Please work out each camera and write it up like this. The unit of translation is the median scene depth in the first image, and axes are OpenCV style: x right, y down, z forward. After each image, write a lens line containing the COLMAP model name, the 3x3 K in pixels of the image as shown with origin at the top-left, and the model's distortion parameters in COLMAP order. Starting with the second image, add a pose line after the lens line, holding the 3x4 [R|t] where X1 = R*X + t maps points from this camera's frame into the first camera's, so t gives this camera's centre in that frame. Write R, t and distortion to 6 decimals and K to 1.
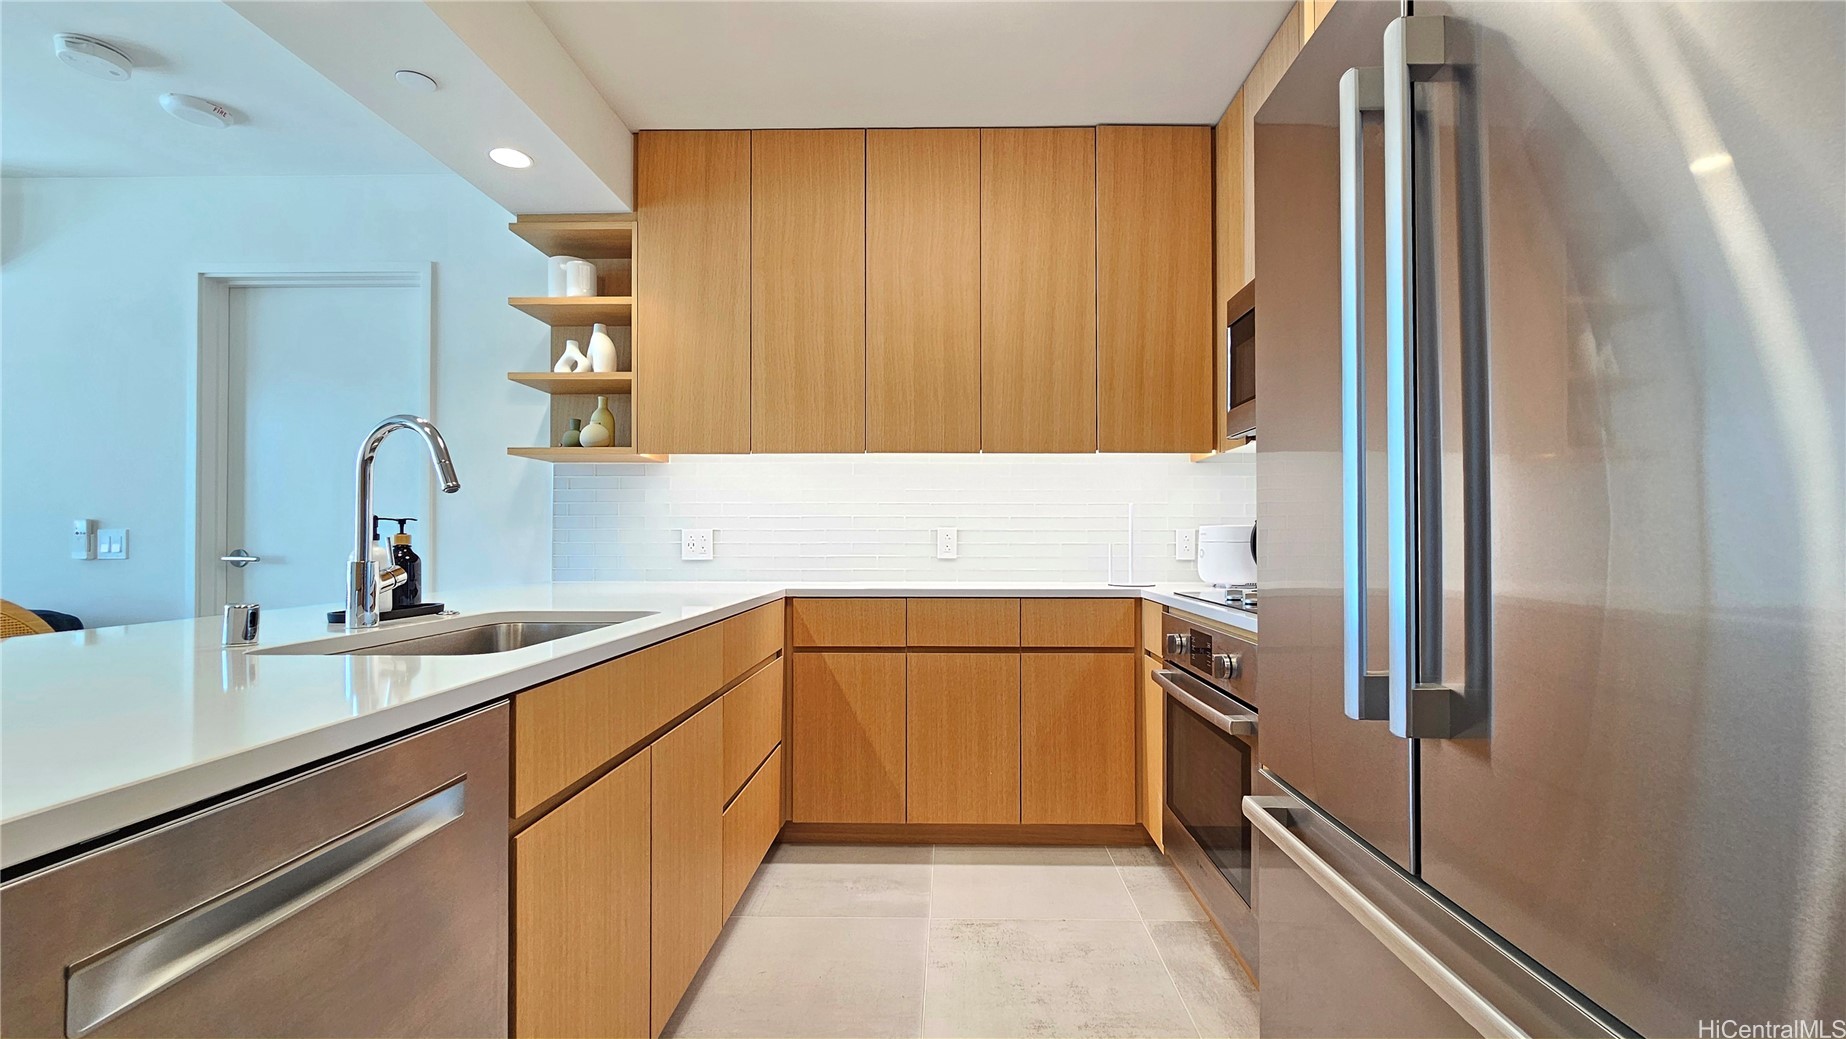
lens RADIAL K [[764.9, 0, 926.7], [0, 764.9, 525.4], [0, 0, 1]] dist [-0.004752, -0.000240]
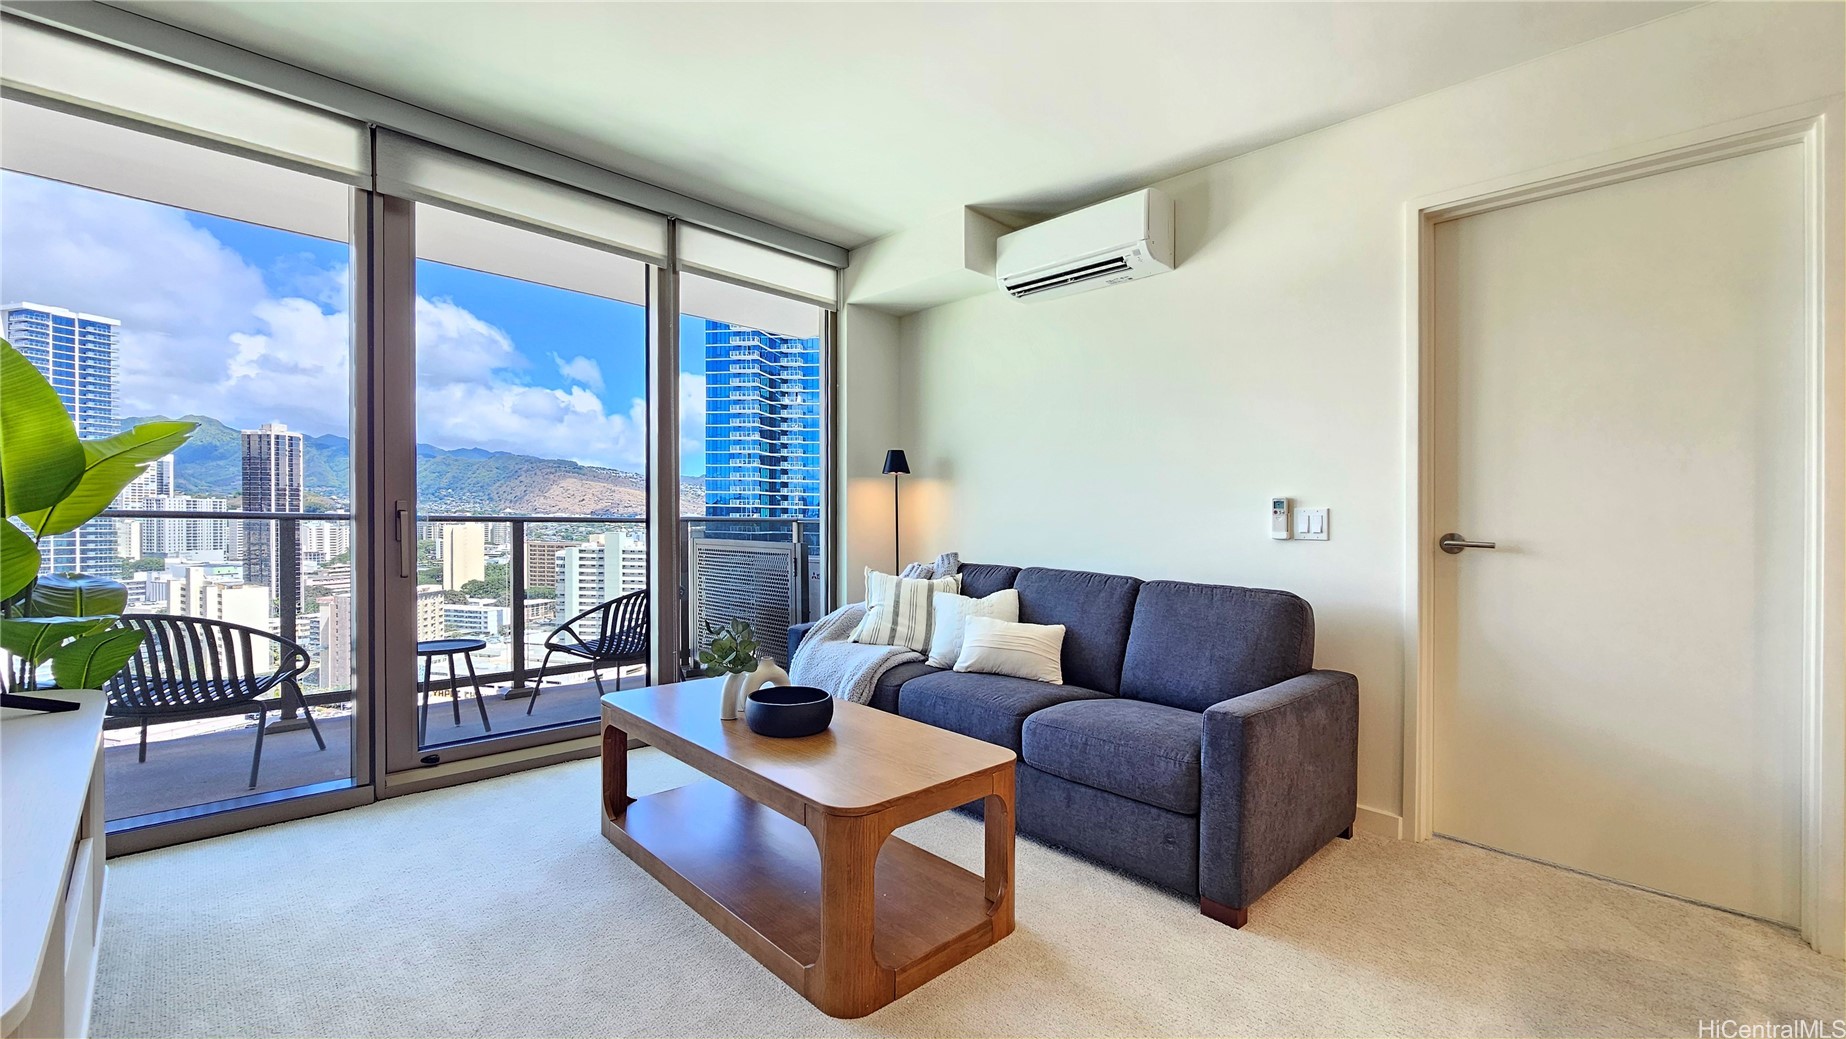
lens RADIAL K [[764.9, 0, 910.2], [0, 764.9, 515.2], [0, 0, 1]] dist [-0.004752, -0.000240]
pose [[0.710222, 0.002540, -0.703973, -0.837474], [0.003704, 0.999966, 0.007345, 0.004975], [0.703968, -0.007825, 0.710189, -0.021710]]
